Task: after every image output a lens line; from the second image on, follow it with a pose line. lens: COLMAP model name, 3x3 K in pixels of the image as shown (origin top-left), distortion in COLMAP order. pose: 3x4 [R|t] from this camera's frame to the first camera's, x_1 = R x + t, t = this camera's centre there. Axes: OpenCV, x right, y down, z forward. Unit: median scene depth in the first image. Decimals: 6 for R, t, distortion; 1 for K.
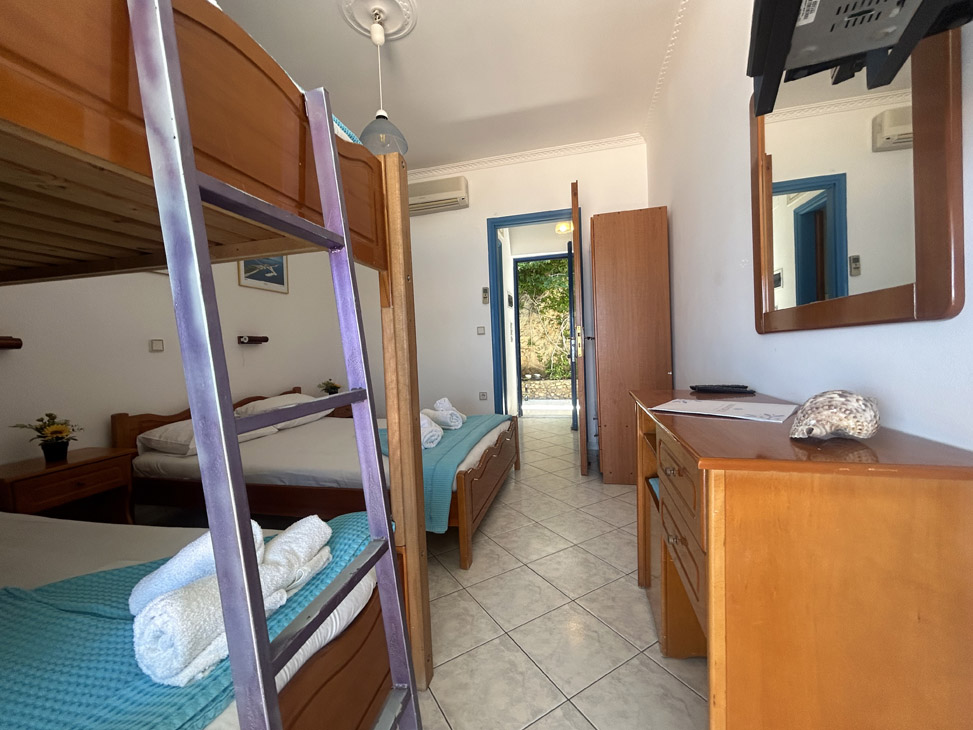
lens RADIAL K [[393.3, 0, 485.5], [0, 393.3, 361.5], [0, 0, 1]] dist [-0.001467, 0.000188]
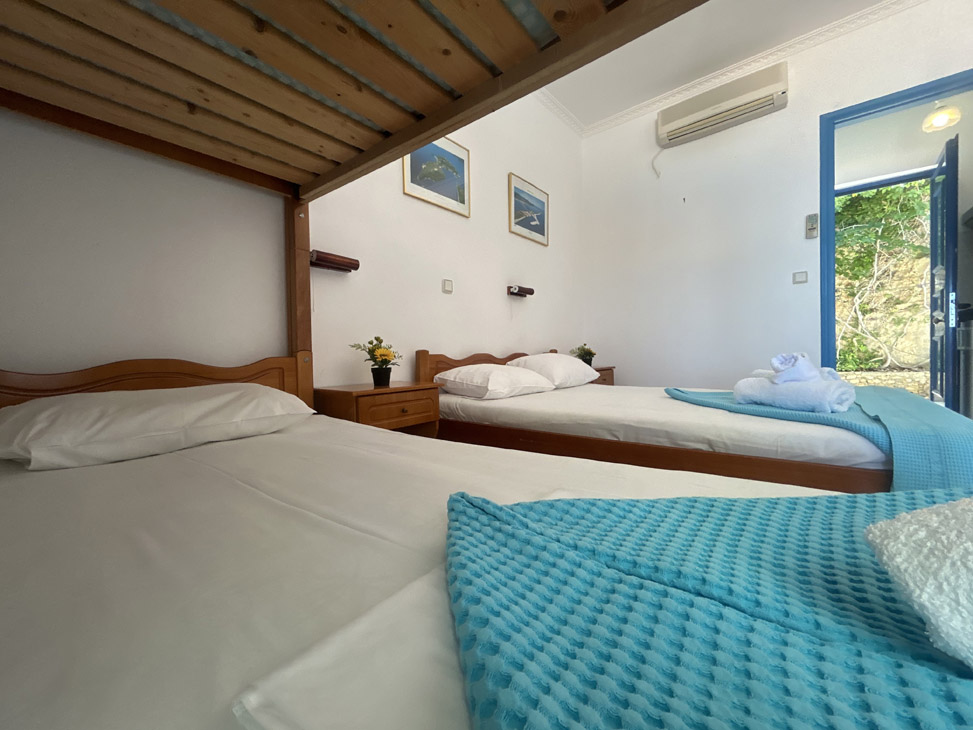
lens RADIAL K [[393.3, 0, 485.7], [0, 393.3, 359.4], [0, 0, 1]] dist [-0.001467, 0.000188]
pose [[0.904492, 0.022806, -0.425880, -0.278648], [-0.027735, 0.999601, -0.005377, 0.113463], [0.425587, 0.016675, 0.904764, 0.145633]]
